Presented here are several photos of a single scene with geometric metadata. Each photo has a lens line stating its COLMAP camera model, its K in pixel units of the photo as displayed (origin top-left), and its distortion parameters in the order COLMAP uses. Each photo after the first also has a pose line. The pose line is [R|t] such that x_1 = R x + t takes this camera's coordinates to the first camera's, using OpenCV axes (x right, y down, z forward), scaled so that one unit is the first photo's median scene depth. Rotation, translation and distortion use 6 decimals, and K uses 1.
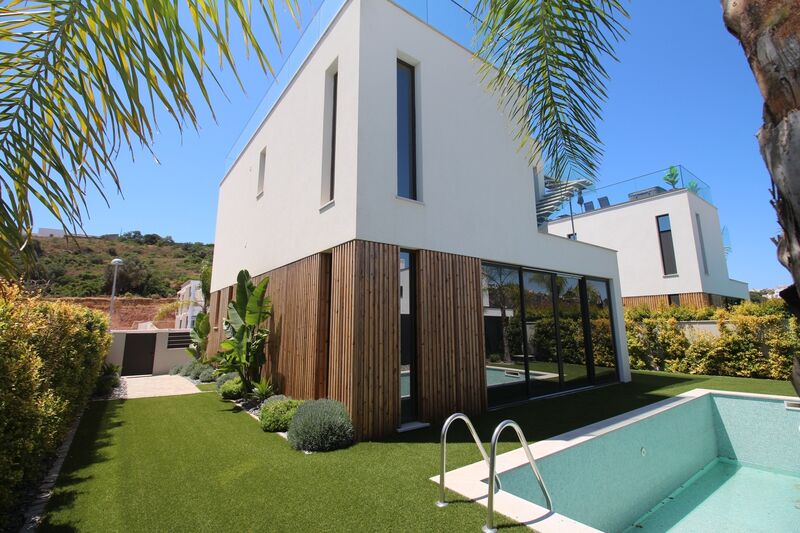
lens RADIAL K [[368.3, 0, 402.6], [0, 368.3, 251.2], [0, 0, 1]] dist [-0.008572, -0.009350]
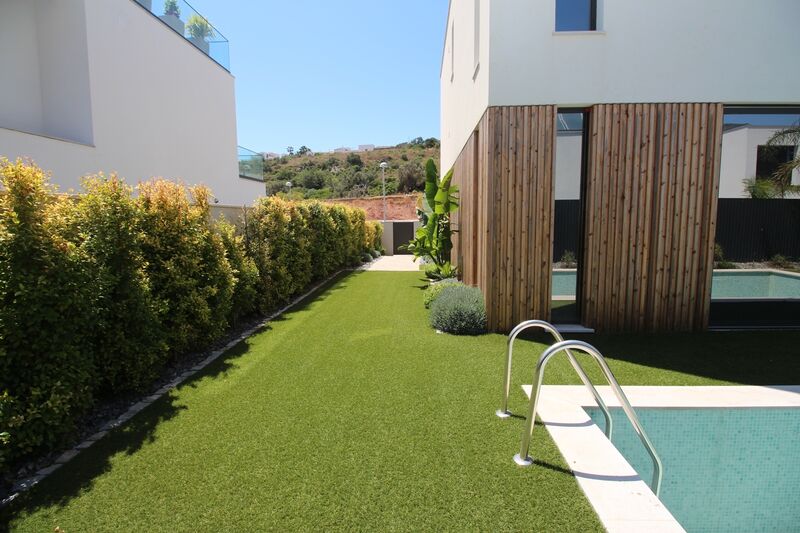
lens RADIAL K [[368.3, 0, 398.6], [0, 368.3, 256.4], [0, 0, 1]] dist [-0.008572, -0.009350]
pose [[0.765226, 0.064749, -0.640497, 0.179160], [0.132971, 0.957576, 0.255668, 0.034592], [0.629879, -0.280811, 0.724153, 0.131733]]
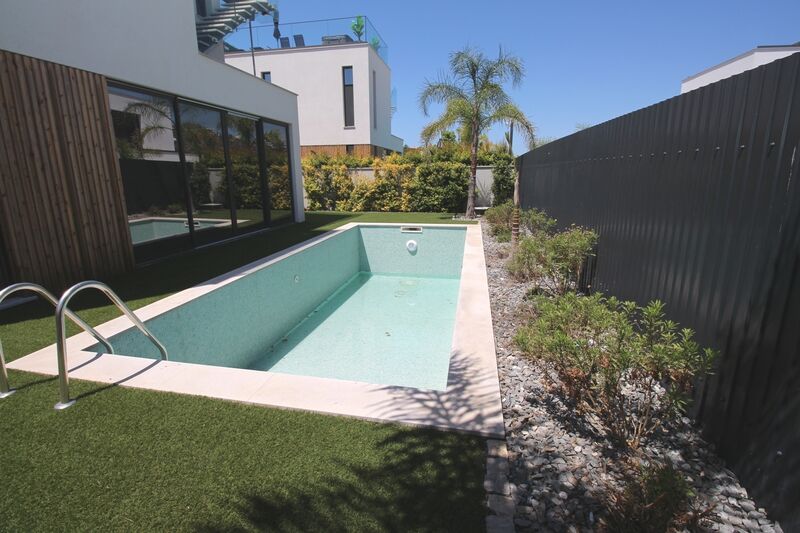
lens RADIAL K [[368.3, 0, 402.1], [0, 368.3, 255.6], [0, 0, 1]] dist [-0.008572, -0.009350]
pose [[0.740511, -0.147724, 0.655607, 0.111225], [-0.131223, 0.924981, 0.356637, 0.013988], [-0.659108, -0.350124, 0.665574, 0.015229]]
